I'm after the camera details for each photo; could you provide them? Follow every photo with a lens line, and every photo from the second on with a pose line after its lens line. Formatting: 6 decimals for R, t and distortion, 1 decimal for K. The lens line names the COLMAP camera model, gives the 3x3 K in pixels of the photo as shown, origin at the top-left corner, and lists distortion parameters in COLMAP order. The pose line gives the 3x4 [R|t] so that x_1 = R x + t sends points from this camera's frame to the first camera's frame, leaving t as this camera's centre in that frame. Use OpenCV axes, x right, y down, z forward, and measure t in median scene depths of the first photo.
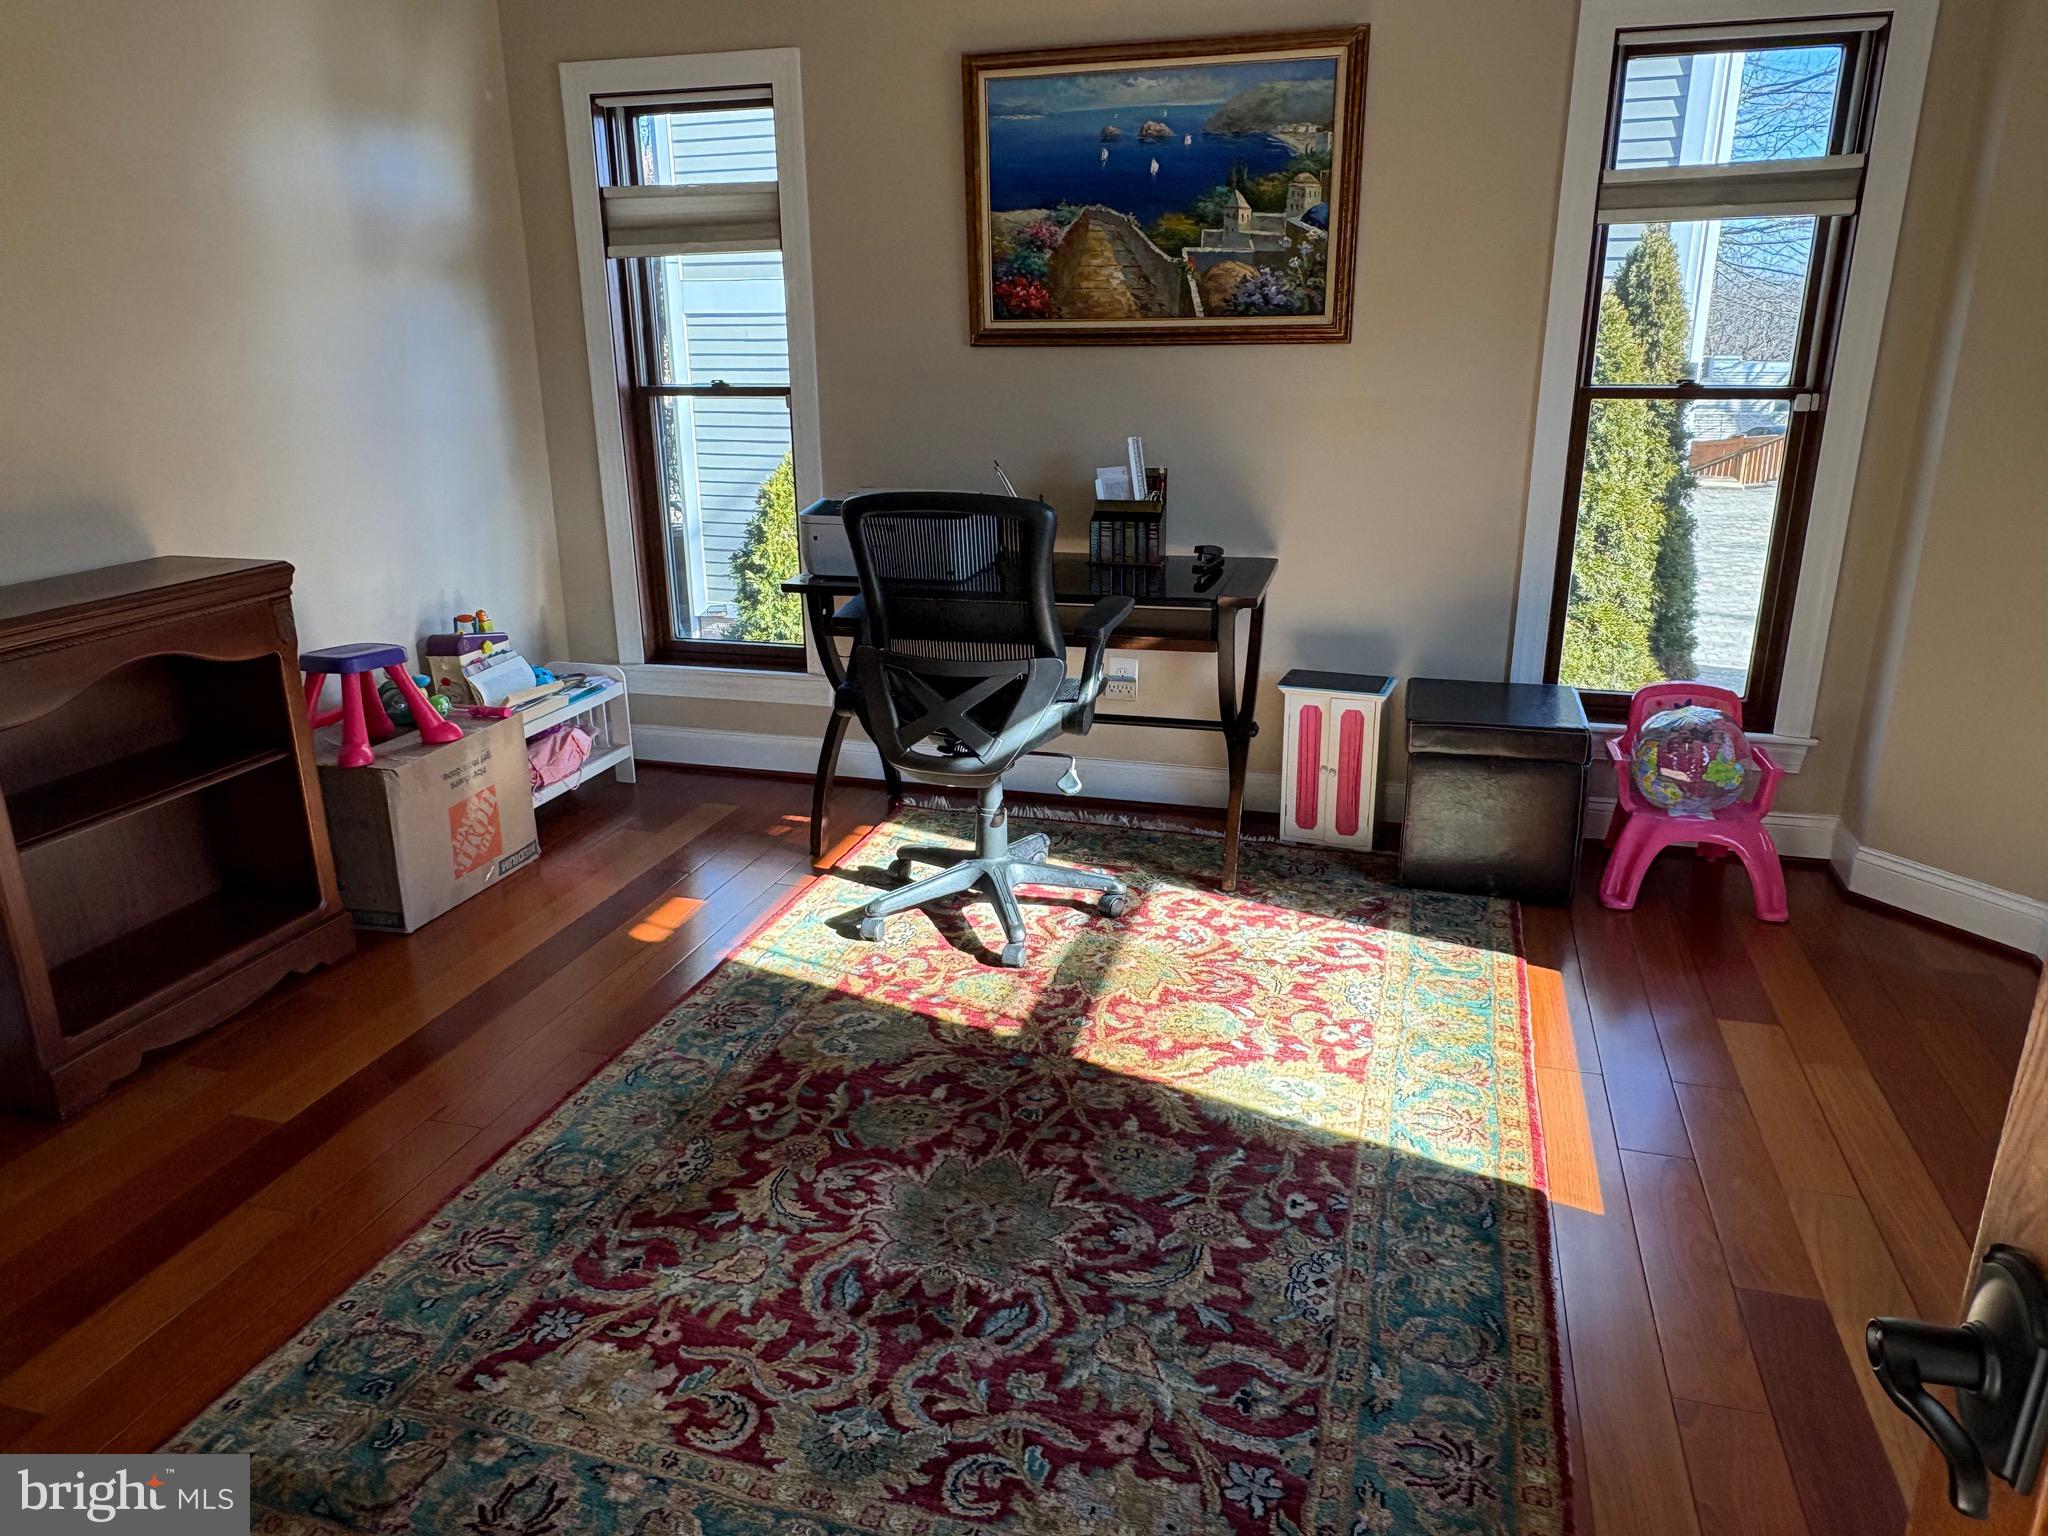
lens RADIAL K [[1390.6, 0, 1024.0], [0, 1390.6, 768.0], [0, 0, 1]] dist [-0.003403, 0.002475]
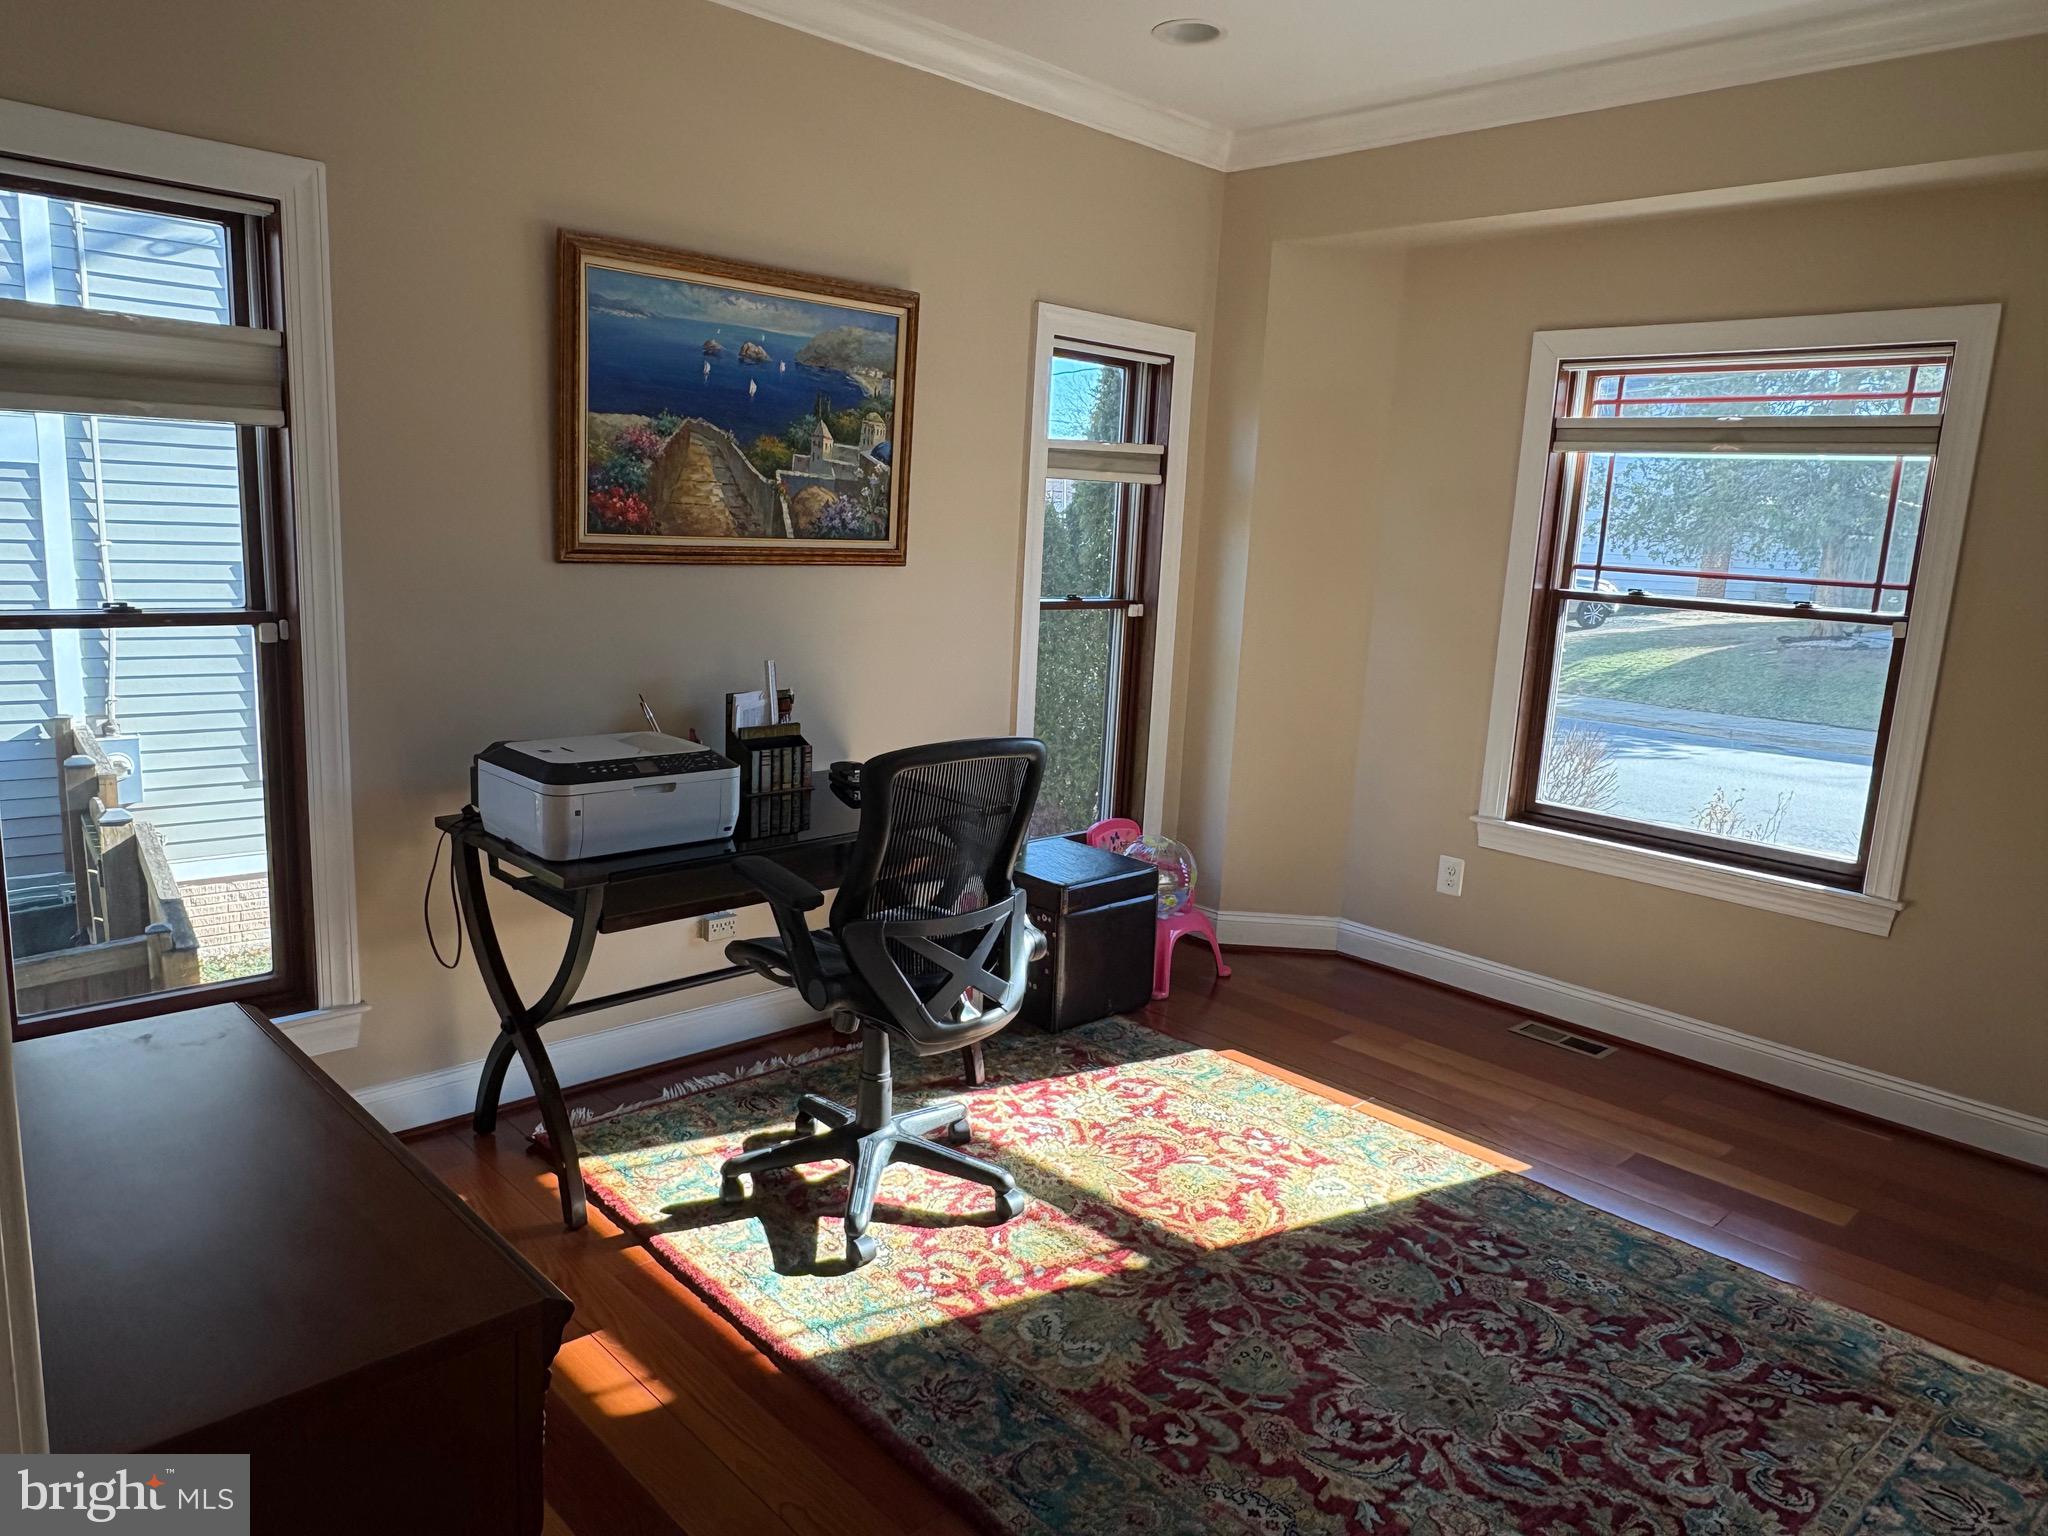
lens RADIAL K [[1378.8, 0, 1024.0], [0, 1378.8, 768.0], [0, 0, 1]] dist [0.000758, 0.003677]
pose [[0.497741, -0.124359, 0.858364, -0.681058], [0.211238, 0.977248, 0.019093, -0.152753], [-0.841209, 0.171816, 0.512686, 0.396231]]
